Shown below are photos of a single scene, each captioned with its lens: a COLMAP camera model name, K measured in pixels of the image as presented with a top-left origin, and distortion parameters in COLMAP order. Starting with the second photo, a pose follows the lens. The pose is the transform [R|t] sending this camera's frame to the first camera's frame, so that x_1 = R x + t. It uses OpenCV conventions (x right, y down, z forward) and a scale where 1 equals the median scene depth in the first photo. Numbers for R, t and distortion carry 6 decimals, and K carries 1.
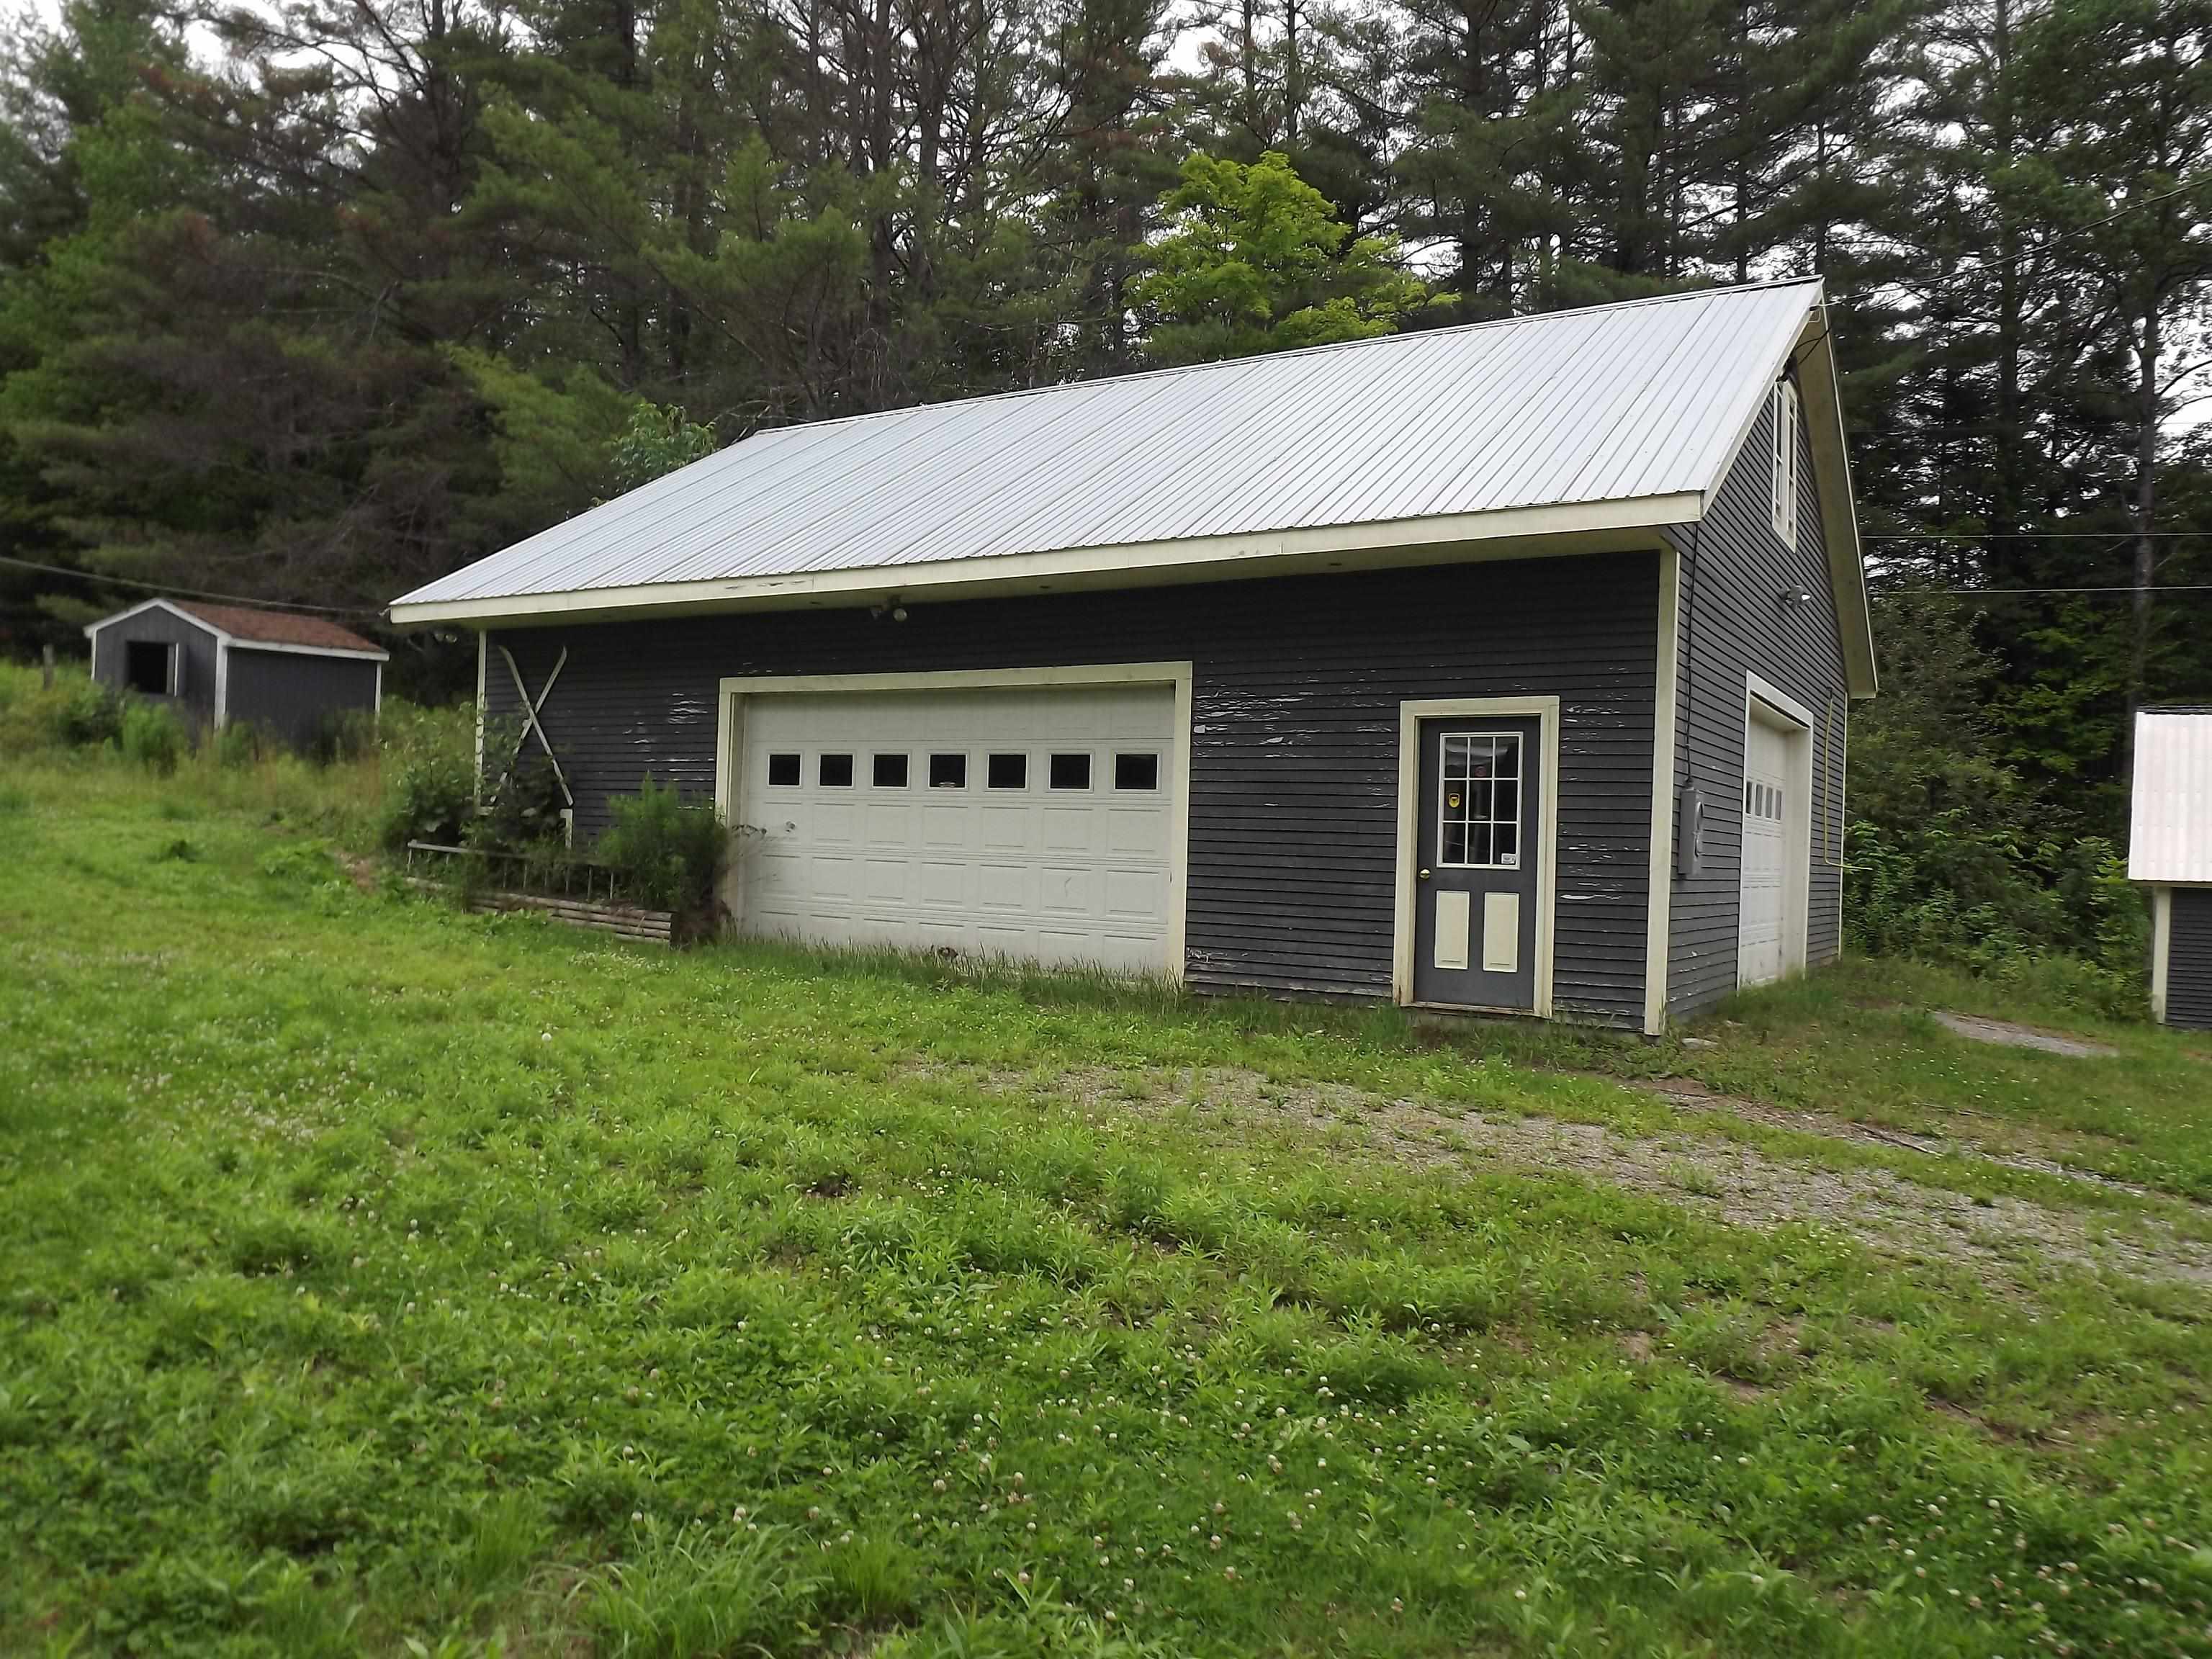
lens RADIAL K [[1594.7, 0, 1100.4], [0, 1594.7, 809.0], [0, 0, 1]] dist [-0.064204, 0.048101]
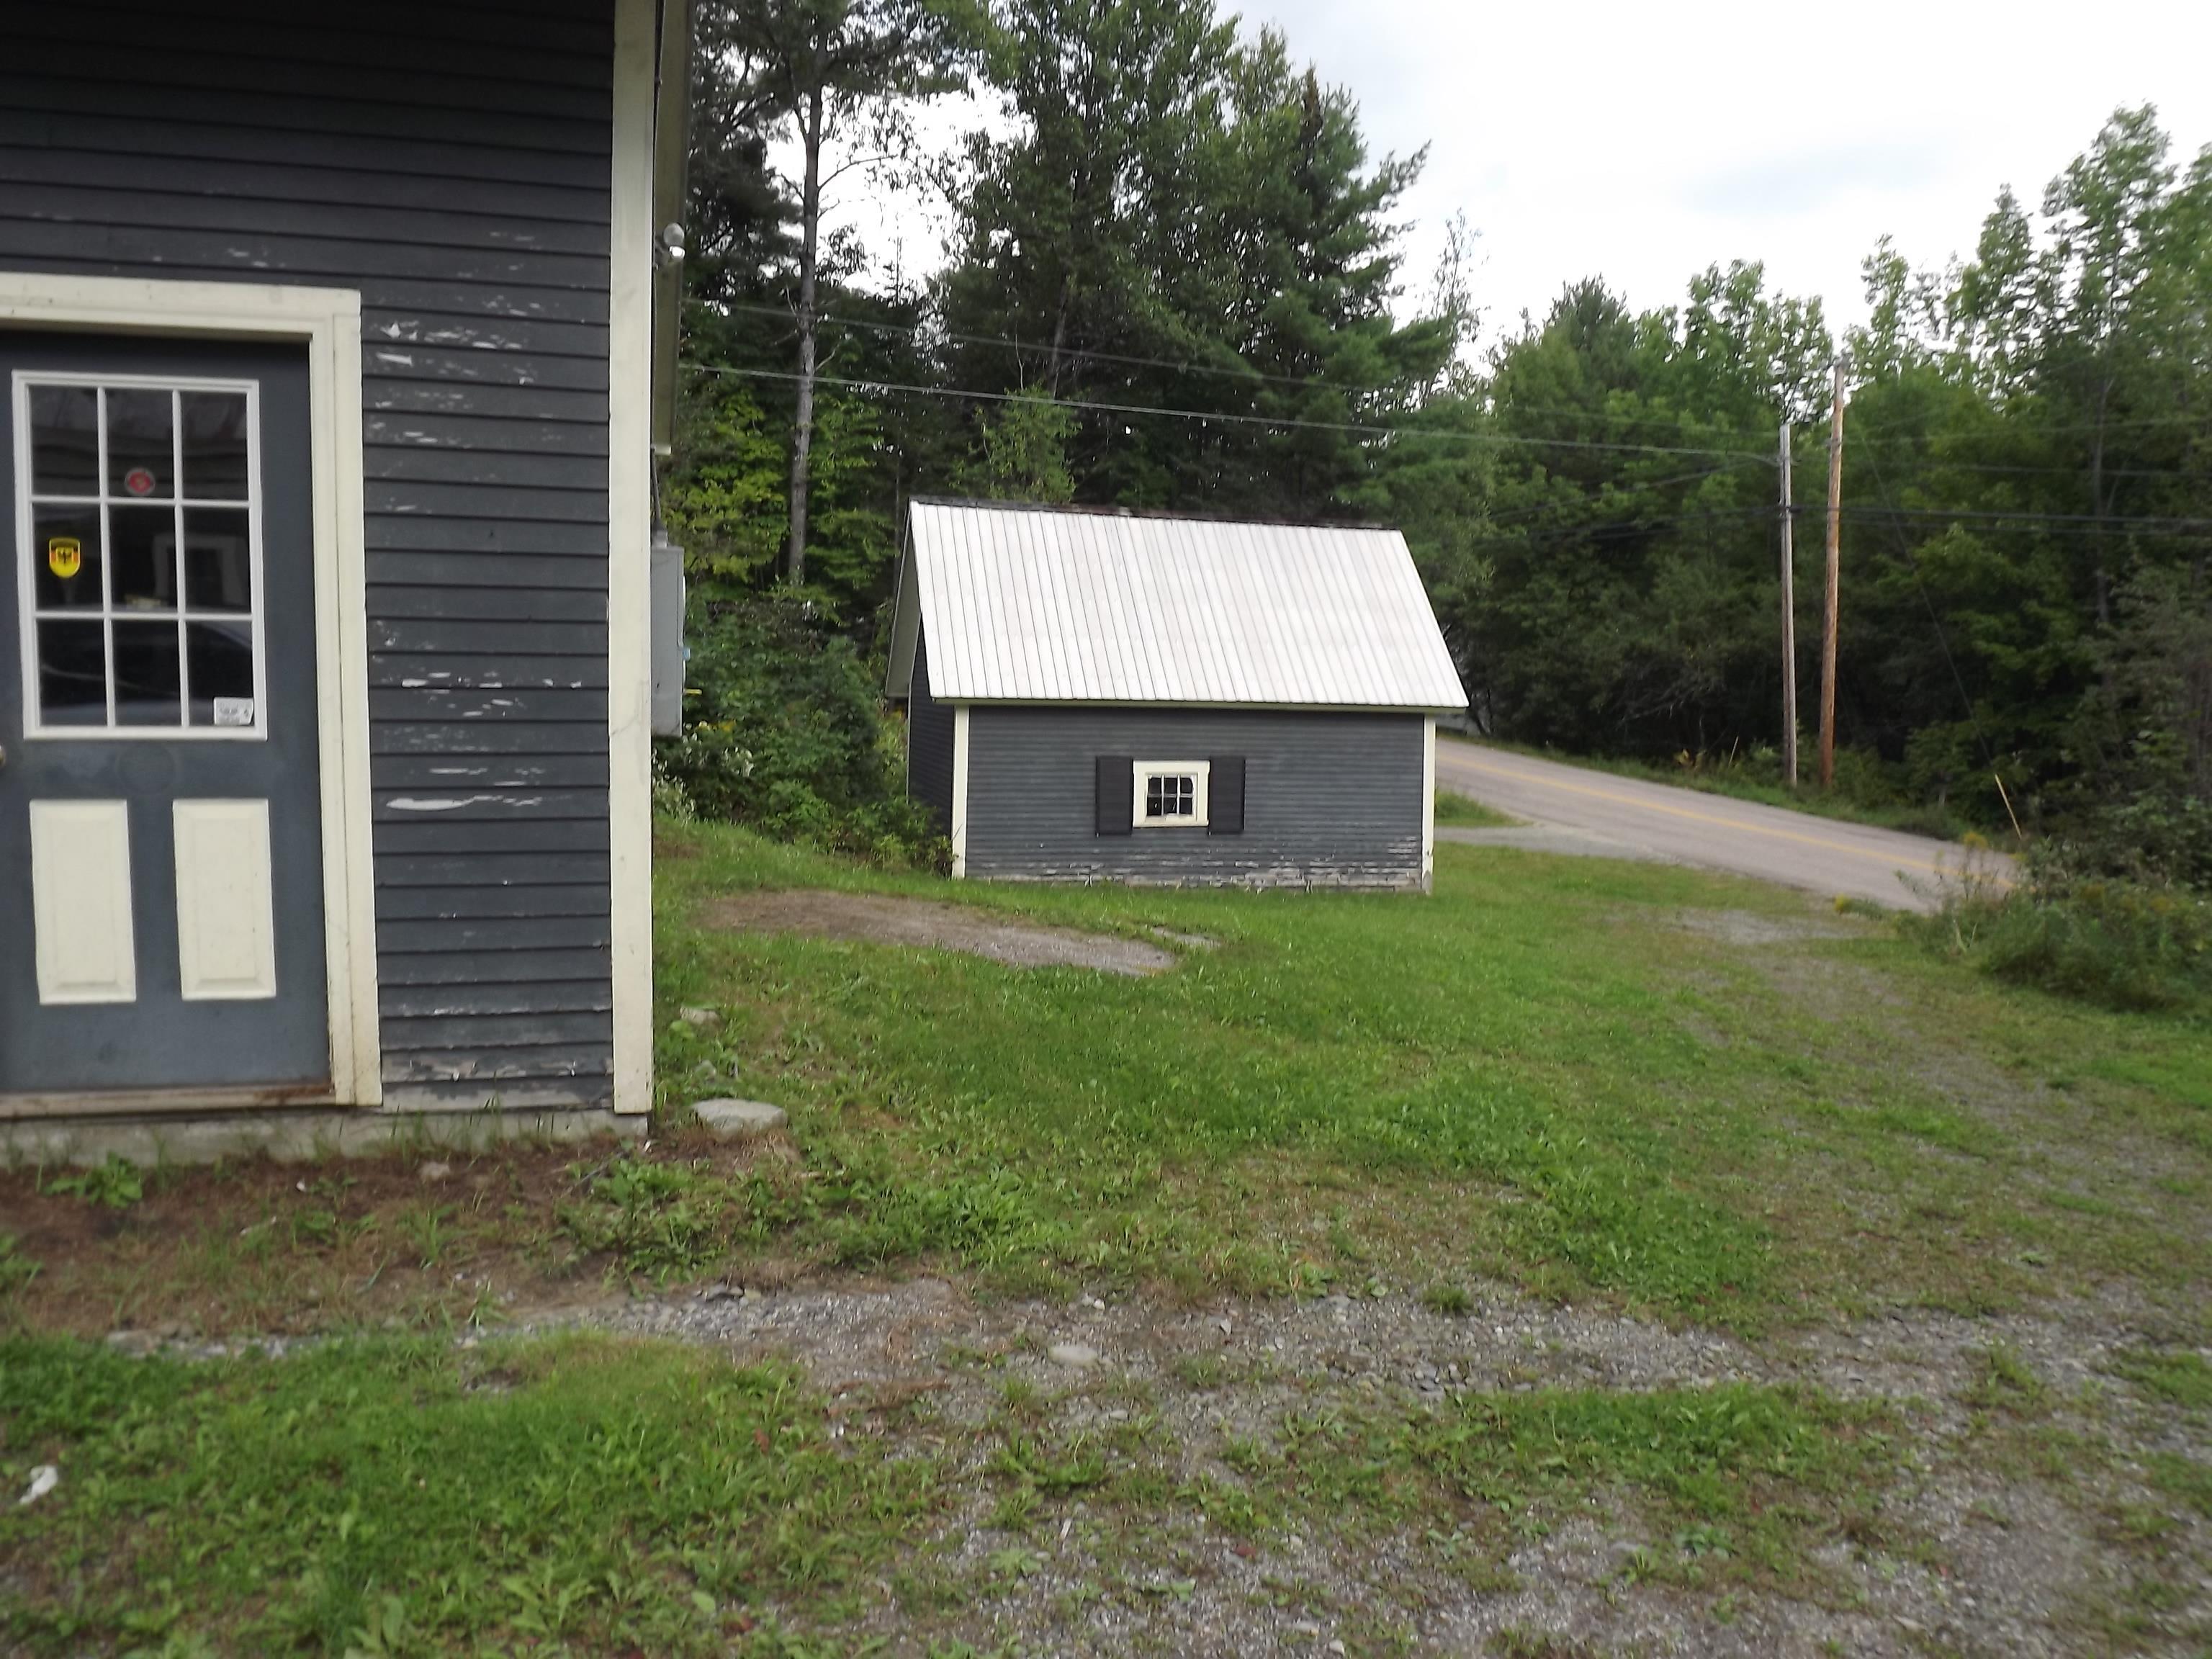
lens RADIAL K [[1574.2, 0, 1142.4], [0, 1574.2, 837.3], [0, 0, 1]] dist [-0.083003, 0.019683]
pose [[0.642509, -0.091029, 0.760852, 0.088581], [-0.017563, 0.990909, 0.133385, 0.006315], [-0.766077, -0.099064, 0.635069, 0.465066]]
